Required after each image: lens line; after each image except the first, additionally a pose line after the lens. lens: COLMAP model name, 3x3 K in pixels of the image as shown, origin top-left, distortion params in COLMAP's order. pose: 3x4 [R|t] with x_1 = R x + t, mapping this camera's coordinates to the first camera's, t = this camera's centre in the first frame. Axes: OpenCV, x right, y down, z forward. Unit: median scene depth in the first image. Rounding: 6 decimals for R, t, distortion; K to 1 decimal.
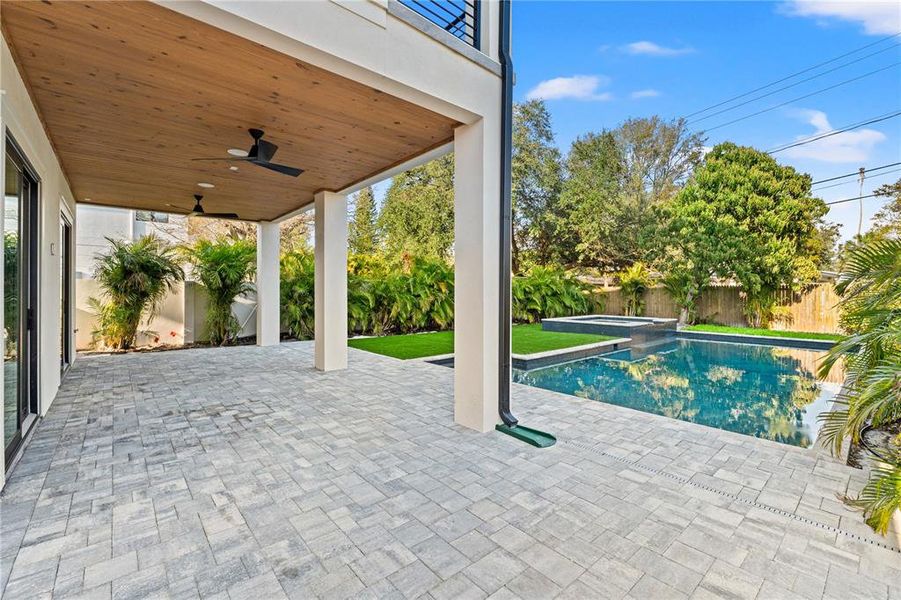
lens RADIAL K [[381.1, 0, 446.0], [0, 381.1, 296.3], [0, 0, 1]] dist [-0.001147, 0.000363]
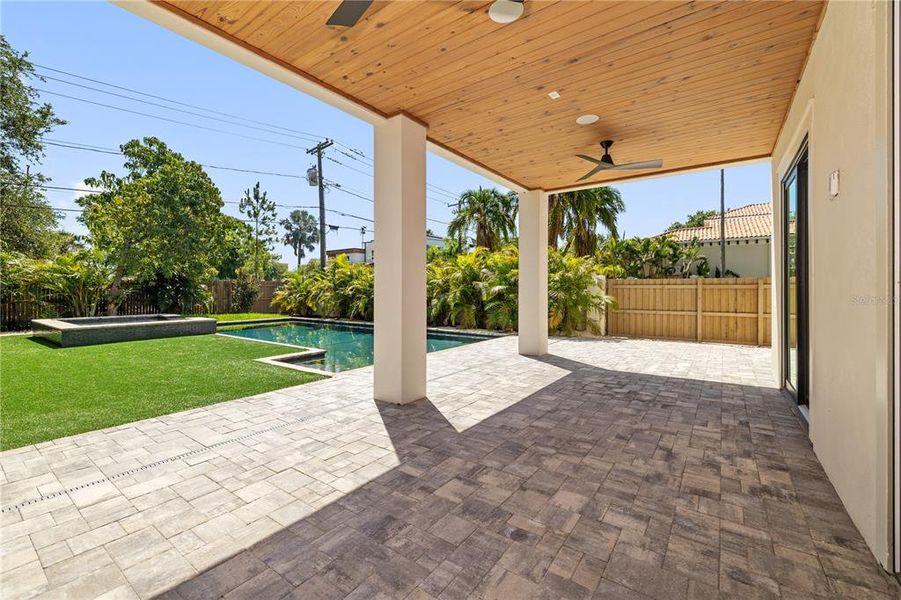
lens RADIAL K [[381.1, 0, 442.6], [0, 381.1, 289.8], [0, 0, 1]] dist [-0.001147, 0.000363]
pose [[-0.209227, -0.007249, 0.977840, -1.486887], [0.011610, 0.999884, 0.009897, 0.000731], [-0.977798, 0.013424, -0.209118, 1.684183]]
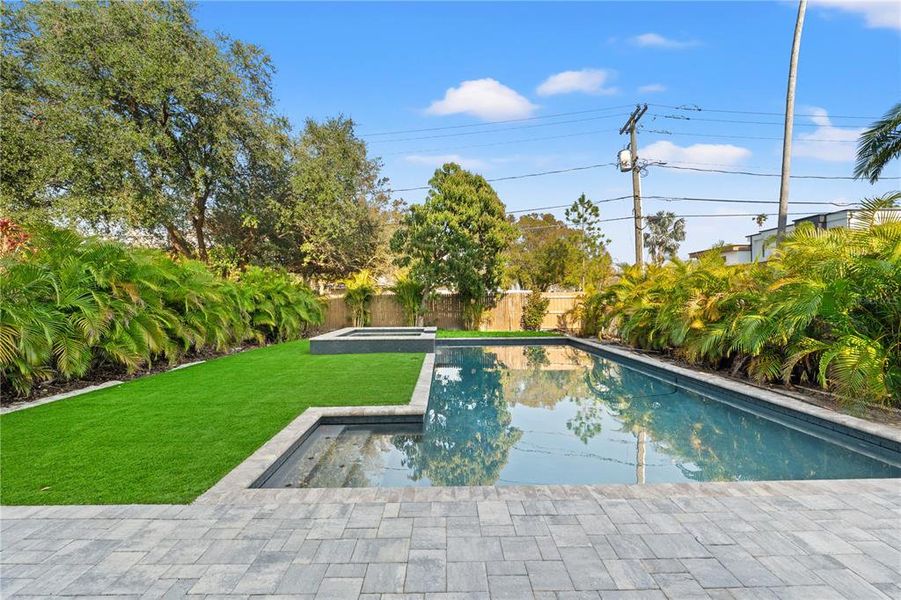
lens RADIAL K [[381.1, 0, 447.2], [0, 381.1, 297.7], [0, 0, 1]] dist [-0.001147, 0.000363]
pose [[0.649950, -0.002011, 0.759974, -0.393307], [0.020219, 0.999688, -0.014646, -0.002438], [-0.759708, 0.024886, 0.649788, 1.096532]]
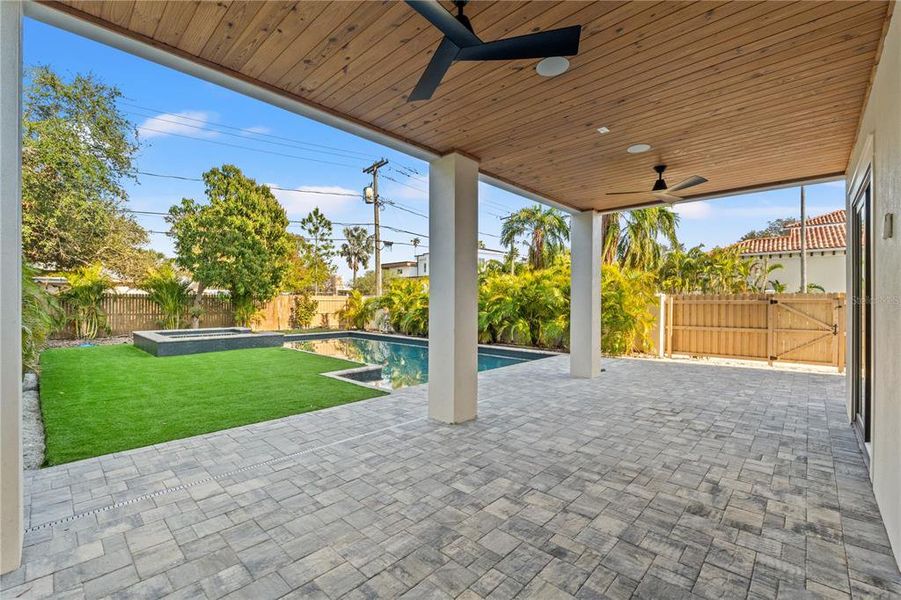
lens RADIAL K [[381.1, 0, 449.6], [0, 381.1, 303.0], [0, 0, 1]] dist [-0.001147, 0.000363]
pose [[-0.093516, -0.009014, 0.995577, -1.547504], [0.007166, 0.999927, 0.009726, -0.036038], [-0.995592, 0.008043, -0.093445, 1.693247]]
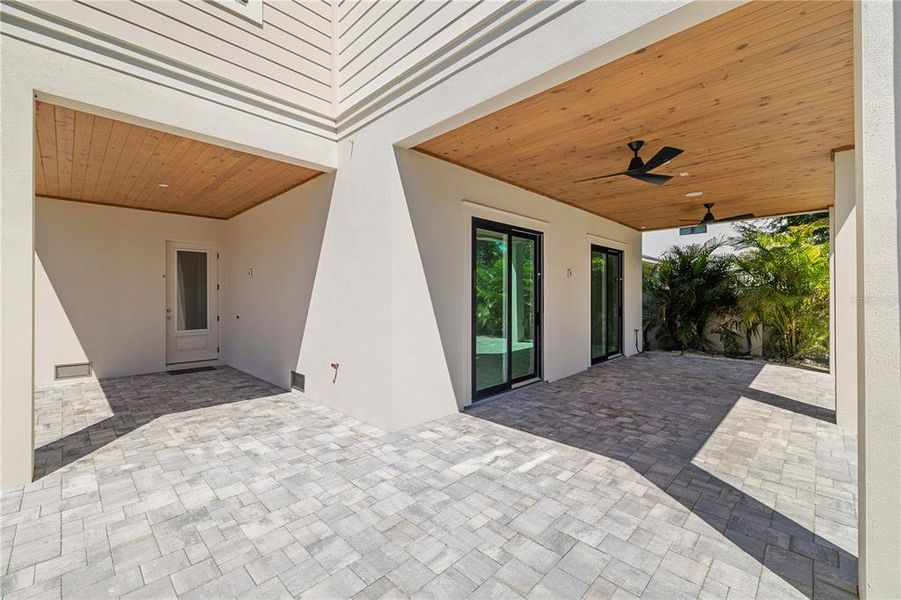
lens RADIAL K [[381.1, 0, 451.5], [0, 381.1, 294.4], [0, 0, 1]] dist [-0.001147, 0.000363]
pose [[0.089551, -0.007795, -0.995952, 0.425782], [-0.010568, 0.999906, -0.008776, -0.023040], [0.995926, 0.011311, 0.089460, 0.419873]]
